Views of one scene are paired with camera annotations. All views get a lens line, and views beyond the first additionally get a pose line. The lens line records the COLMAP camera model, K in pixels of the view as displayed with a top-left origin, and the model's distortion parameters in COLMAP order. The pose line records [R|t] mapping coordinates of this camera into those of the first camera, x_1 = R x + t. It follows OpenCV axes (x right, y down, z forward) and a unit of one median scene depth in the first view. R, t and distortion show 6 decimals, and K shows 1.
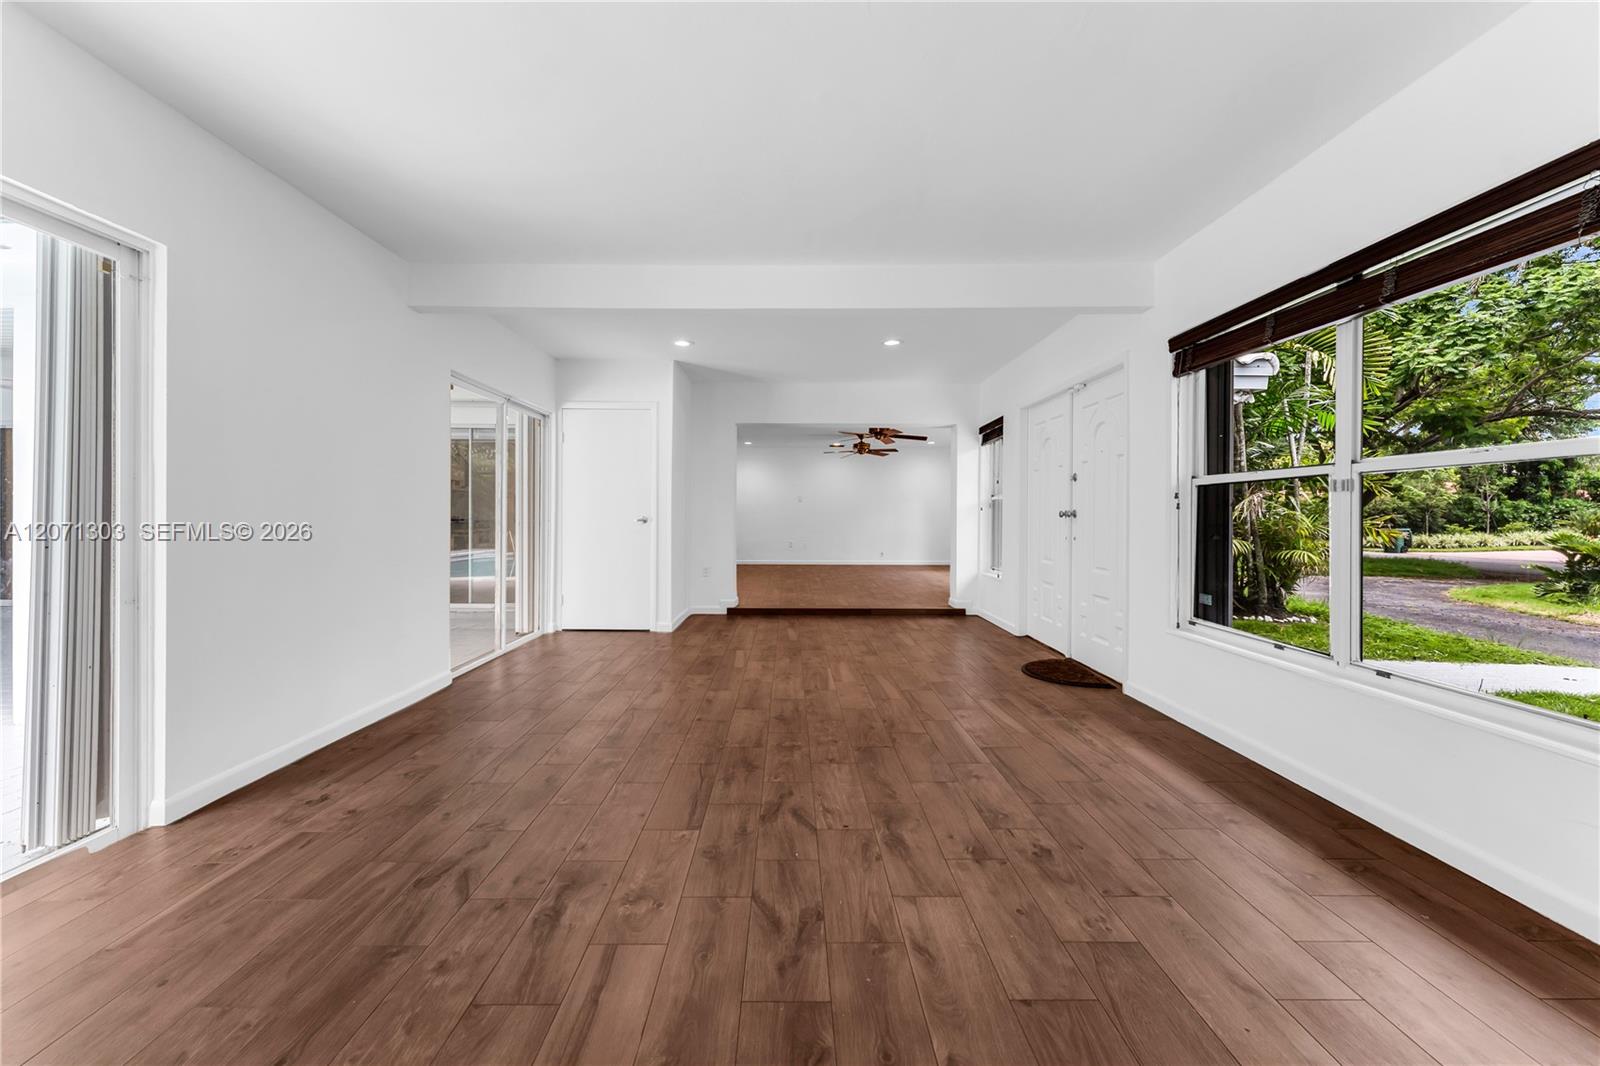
lens RADIAL K [[654.3, 0, 799.6], [0, 654.3, 511.7], [0, 0, 1]] dist [0.003900, -0.000584]
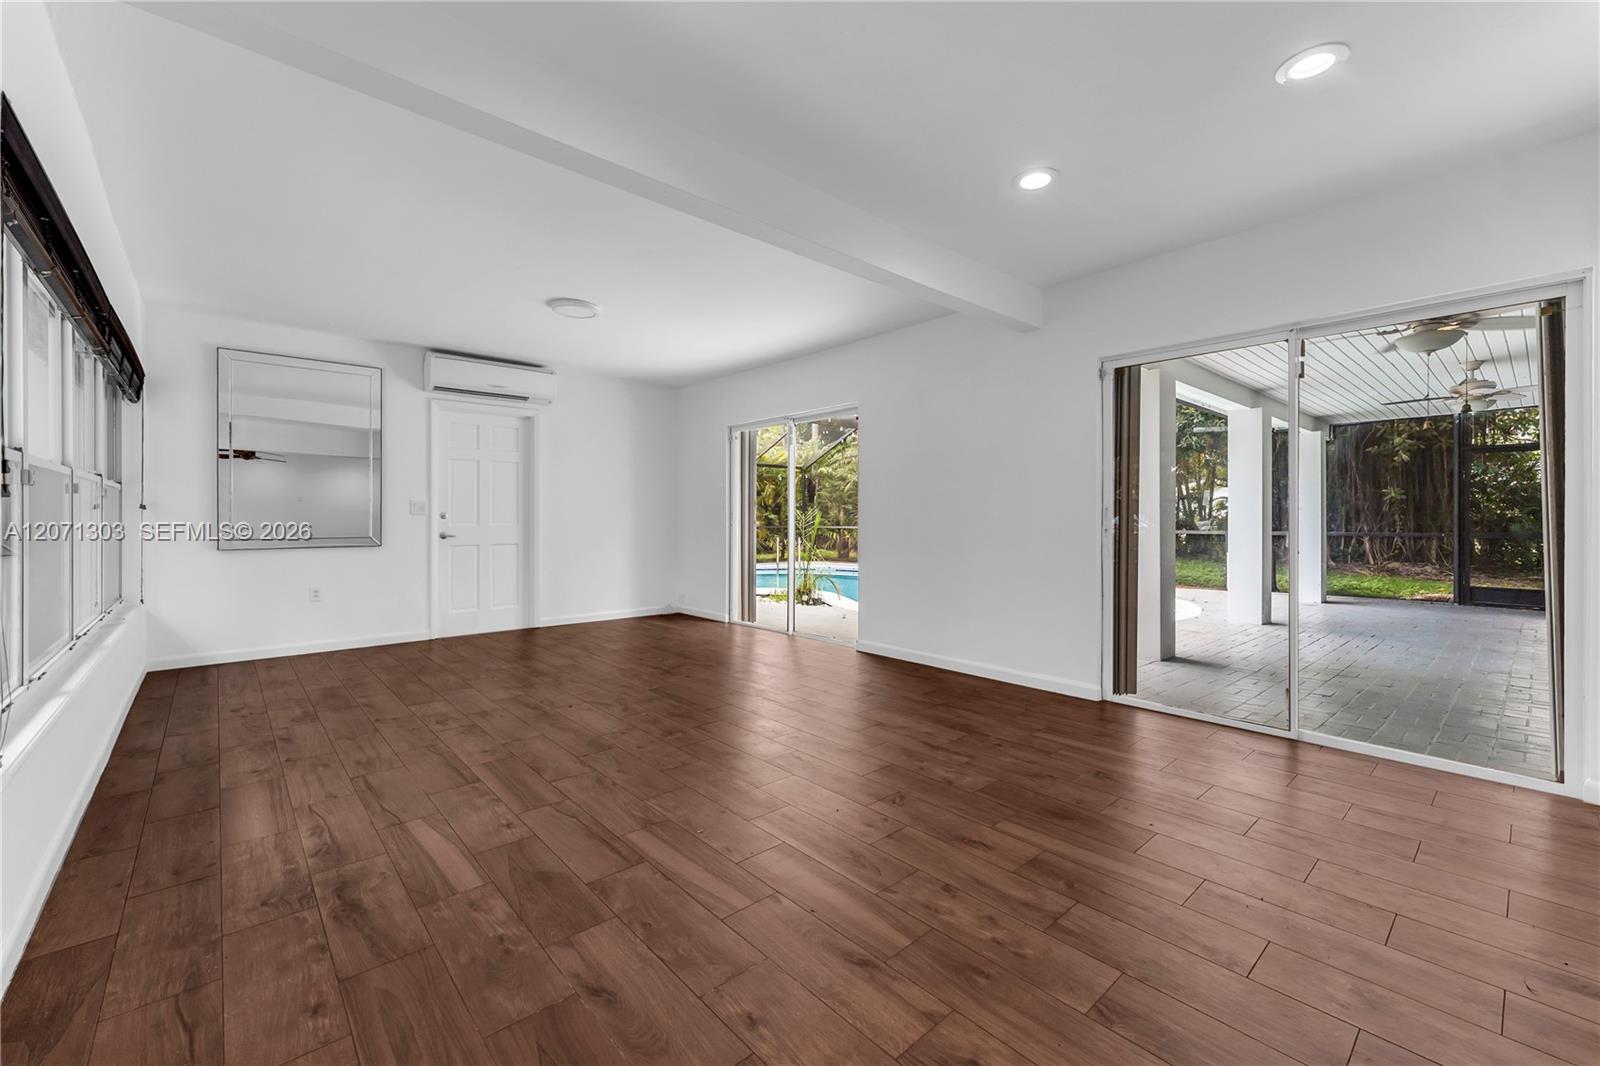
lens RADIAL K [[658.8, 0, 800.3], [0, 658.8, 515.3], [0, 0, 1]] dist [0.003448, 0.000284]
pose [[-0.756838, -0.005176, -0.653582, 0.607931], [-0.000539, 0.999973, -0.007295, 0.012946], [0.653602, -0.005169, -0.756821, 2.230658]]
